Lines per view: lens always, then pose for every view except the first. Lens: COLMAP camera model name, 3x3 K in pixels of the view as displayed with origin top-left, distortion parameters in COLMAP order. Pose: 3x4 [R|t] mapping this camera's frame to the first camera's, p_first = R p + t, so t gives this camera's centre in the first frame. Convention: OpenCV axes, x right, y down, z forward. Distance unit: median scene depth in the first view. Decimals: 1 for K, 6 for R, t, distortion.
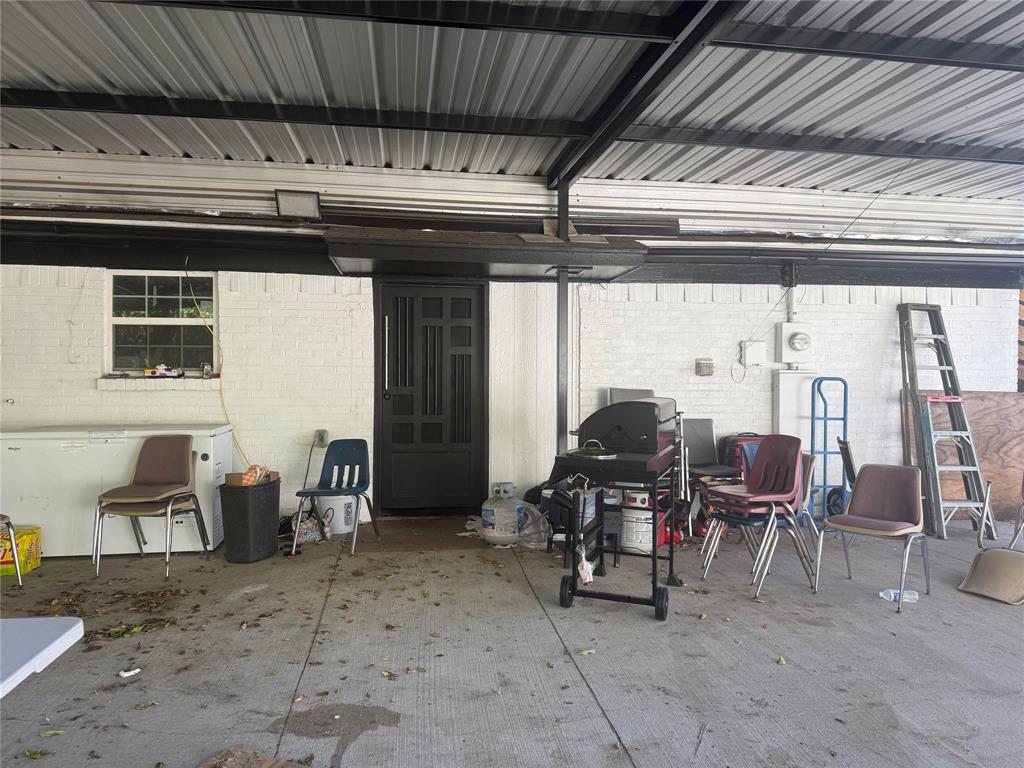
lens RADIAL K [[719.6, 0, 514.7], [0, 719.6, 385.4], [0, 0, 1]] dist [0.067969, -0.067760]
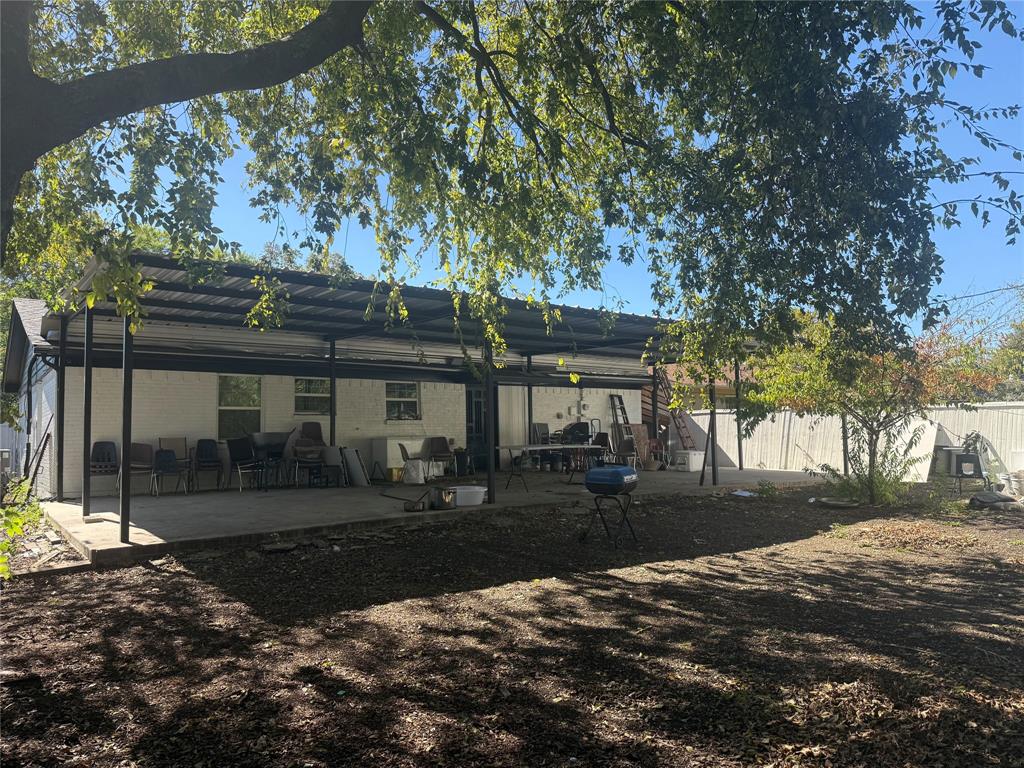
lens RADIAL K [[719.6, 0, 513.6], [0, 719.6, 389.0], [0, 0, 1]] dist [0.067969, -0.067760]
pose [[0.872648, 0.016004, 0.488088, -1.421717], [0.019805, 0.997481, -0.068115, 0.065392], [-0.487949, 0.069107, 0.870132, -1.549003]]
